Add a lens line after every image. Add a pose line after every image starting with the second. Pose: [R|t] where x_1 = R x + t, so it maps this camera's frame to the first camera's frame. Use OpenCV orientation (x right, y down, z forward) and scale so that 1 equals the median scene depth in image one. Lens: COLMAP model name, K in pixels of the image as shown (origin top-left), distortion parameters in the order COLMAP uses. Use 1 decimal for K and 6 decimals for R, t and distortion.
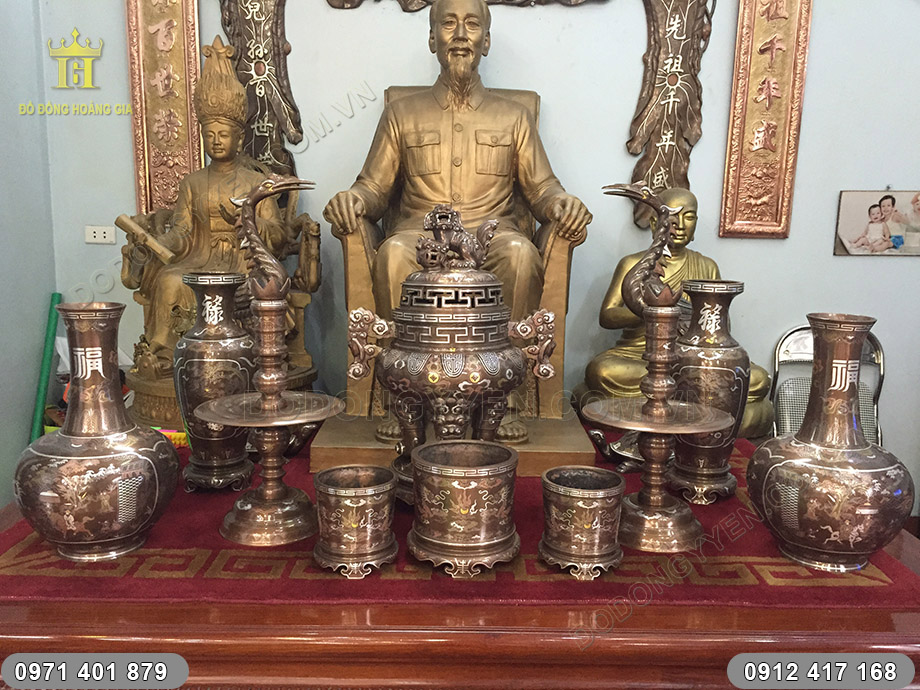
lens RADIAL K [[797.4, 0, 460.0], [0, 797.4, 345.0], [0, 0, 1]] dist [0.078106, -0.115358]
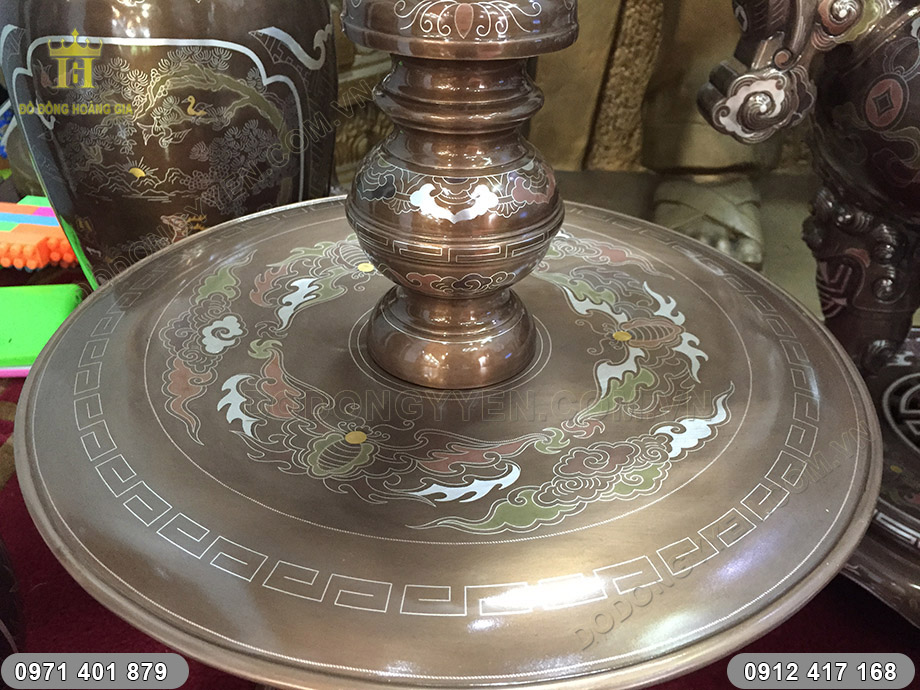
lens RADIAL K [[816.1, 0, 460.0], [0, 816.1, 345.0], [0, 0, 1]] dist [0.011512, 0.003197]
pose [[0.998844, 0.036584, -0.031192, -0.223689], [-0.020472, 0.910701, 0.412558, 0.000024], [0.043500, -0.411443, 0.910397, 0.812987]]
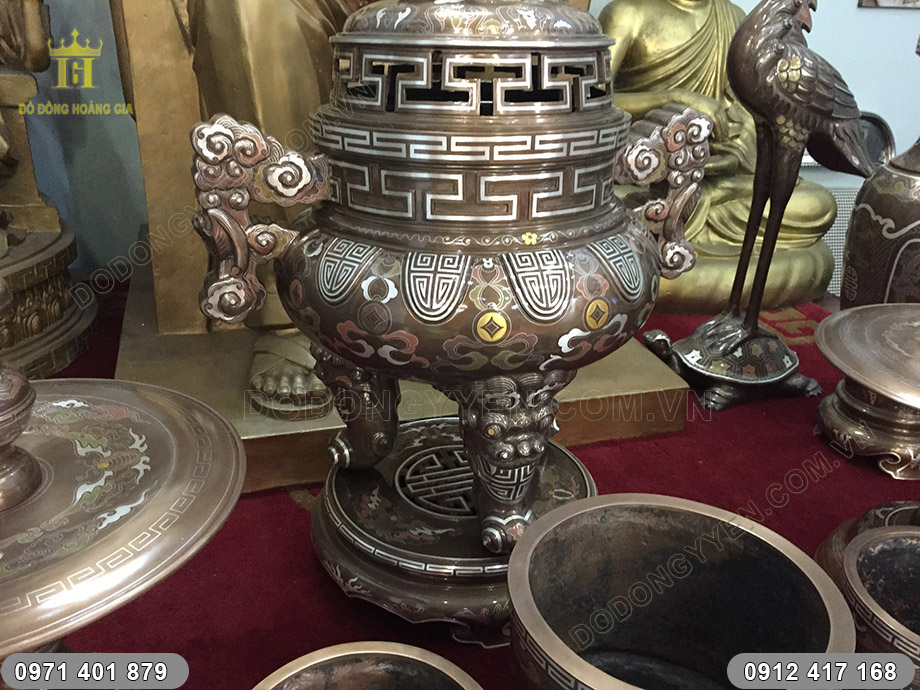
lens RADIAL K [[797.4, 0, 460.0], [0, 797.4, 345.0], [0, 0, 1]] dist [0.078106, -0.115358]
pose [[0.955467, -0.104530, 0.275964, -0.143275], [0.028959, 0.963861, 0.264827, -0.044164], [-0.293674, -0.245042, 0.923964, 0.680373]]
